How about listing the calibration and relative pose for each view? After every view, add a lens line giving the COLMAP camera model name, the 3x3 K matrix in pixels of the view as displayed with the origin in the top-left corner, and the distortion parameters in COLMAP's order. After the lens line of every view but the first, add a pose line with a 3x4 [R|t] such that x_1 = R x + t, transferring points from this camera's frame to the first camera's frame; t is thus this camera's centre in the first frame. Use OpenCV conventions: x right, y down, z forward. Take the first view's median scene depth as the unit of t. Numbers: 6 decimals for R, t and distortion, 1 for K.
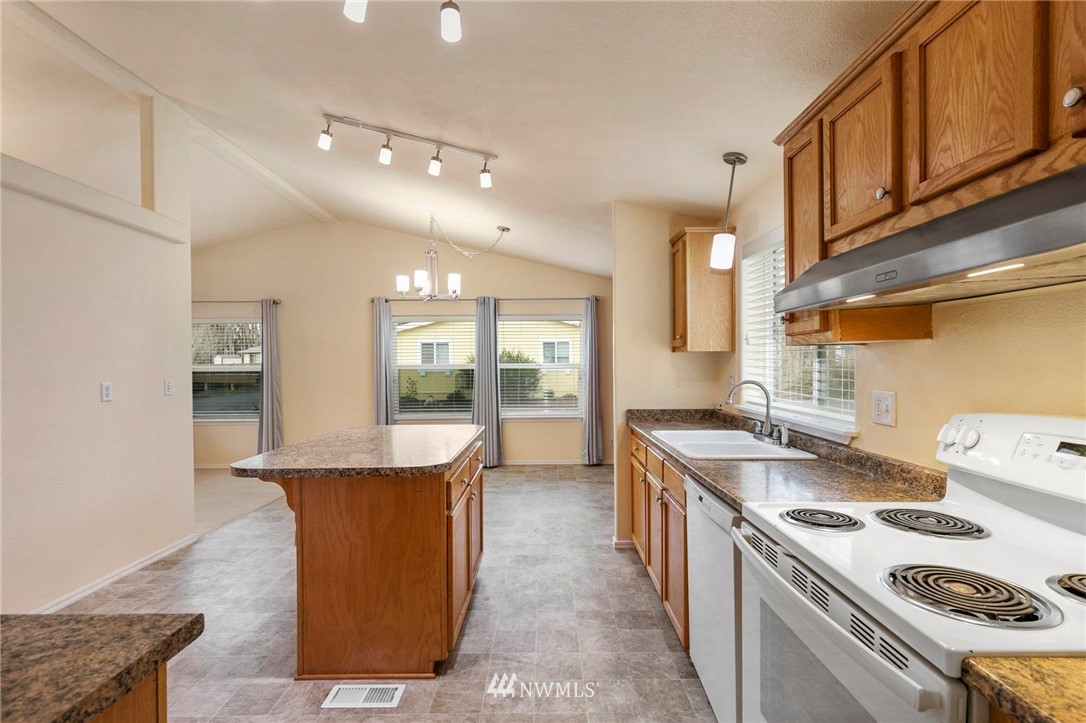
lens RADIAL K [[495.2, 0, 539.0], [0, 495.2, 356.0], [0, 0, 1]] dist [0.010815, -0.000154]
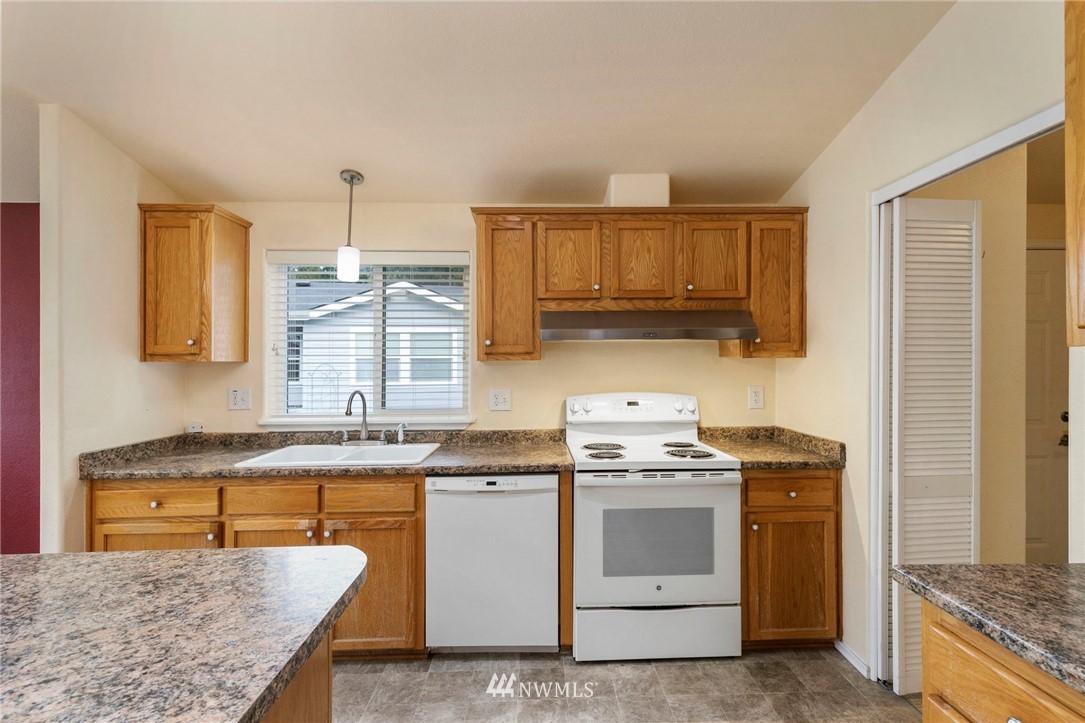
lens RADIAL K [[494.8, 0, 535.4], [0, 494.8, 361.8], [0, 0, 1]] dist [0.010815, -0.000154]
pose [[-0.015541, 0.011698, 0.999811, -2.063076], [-0.004799, 0.999919, -0.011774, -0.007045], [-0.999868, -0.004981, -0.015484, 2.048683]]
